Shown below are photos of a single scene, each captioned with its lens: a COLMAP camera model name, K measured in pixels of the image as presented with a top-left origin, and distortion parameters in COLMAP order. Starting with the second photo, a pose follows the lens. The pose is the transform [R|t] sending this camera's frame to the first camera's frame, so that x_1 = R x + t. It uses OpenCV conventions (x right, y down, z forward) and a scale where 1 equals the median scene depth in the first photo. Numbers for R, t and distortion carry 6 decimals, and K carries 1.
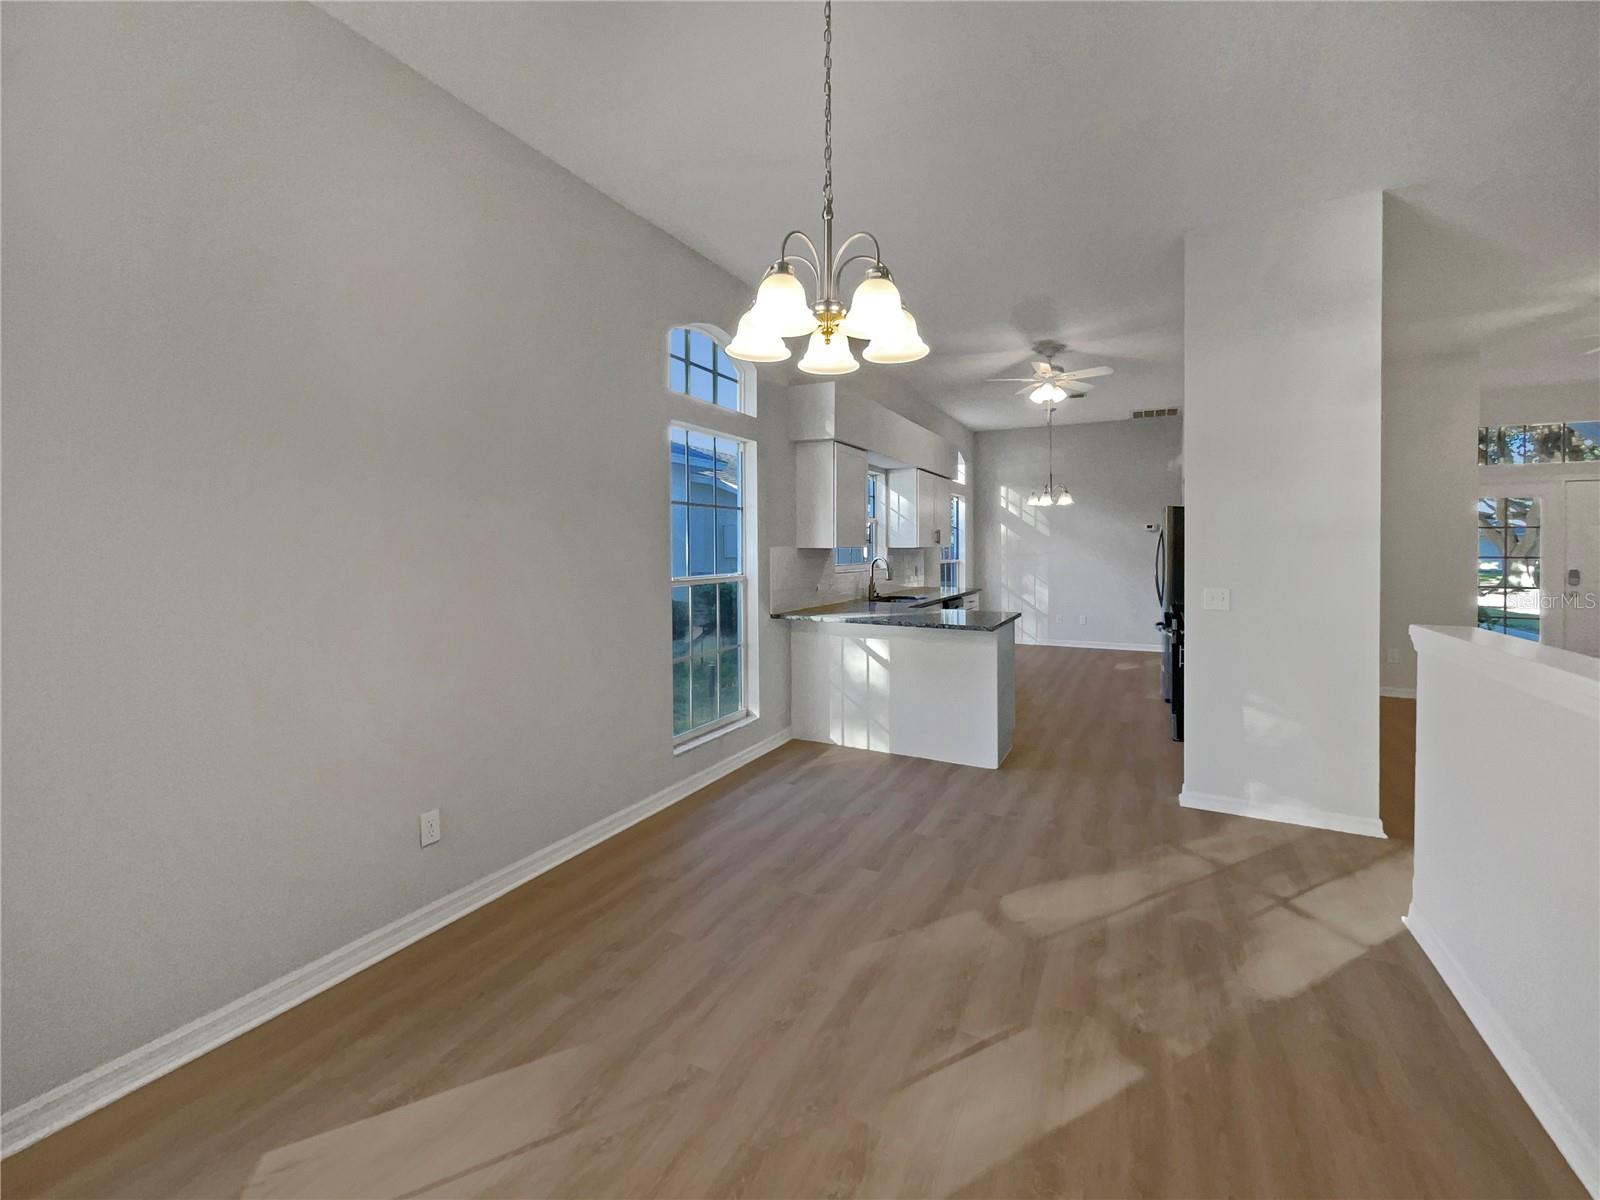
lens RADIAL K [[684.1, 0, 794.0], [0, 684.1, 554.5], [0, 0, 1]] dist [0.000824, 0.000025]
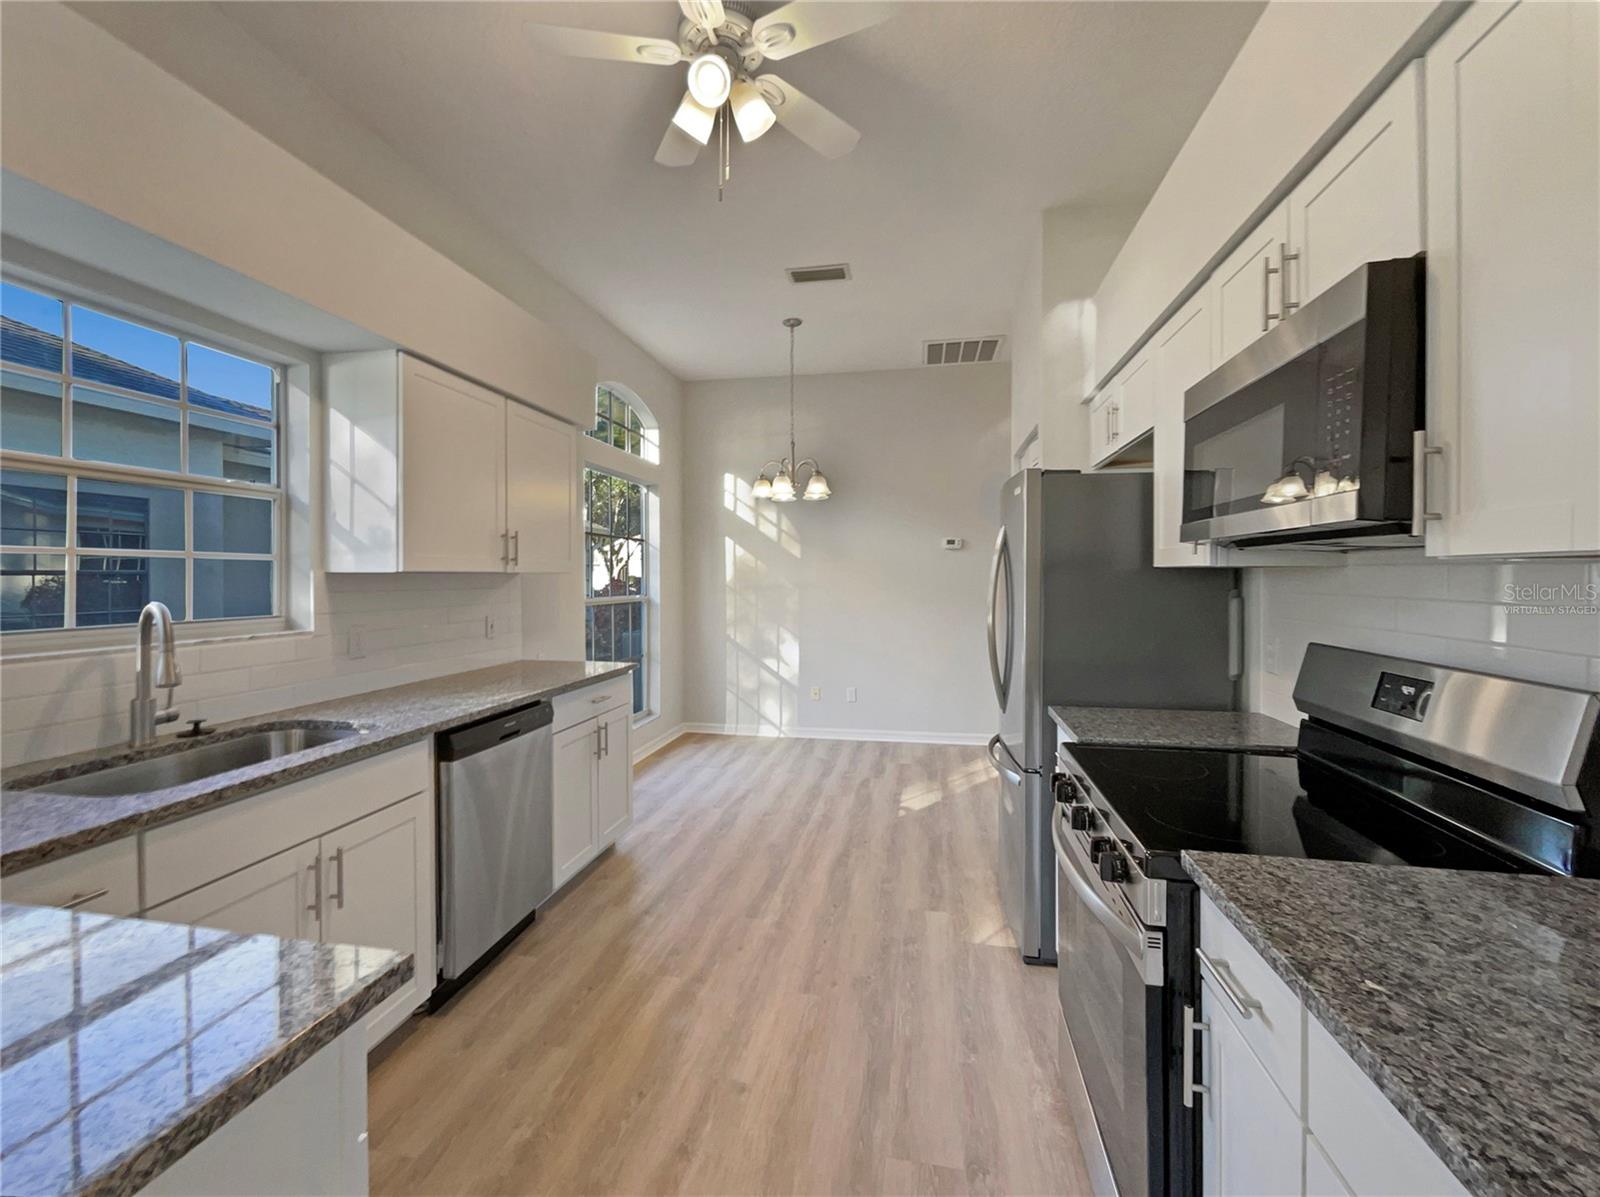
lens RADIAL K [[642.1, 0, 805.1], [0, 642.1, 588.2], [0, 0, 1]] dist [0.000152, -0.000717]
pose [[0.955017, -0.001961, 0.296544, 0.234264], [0.000600, 0.999989, 0.004678, -0.002875], [-0.296550, -0.004290, 0.955008, 0.511747]]
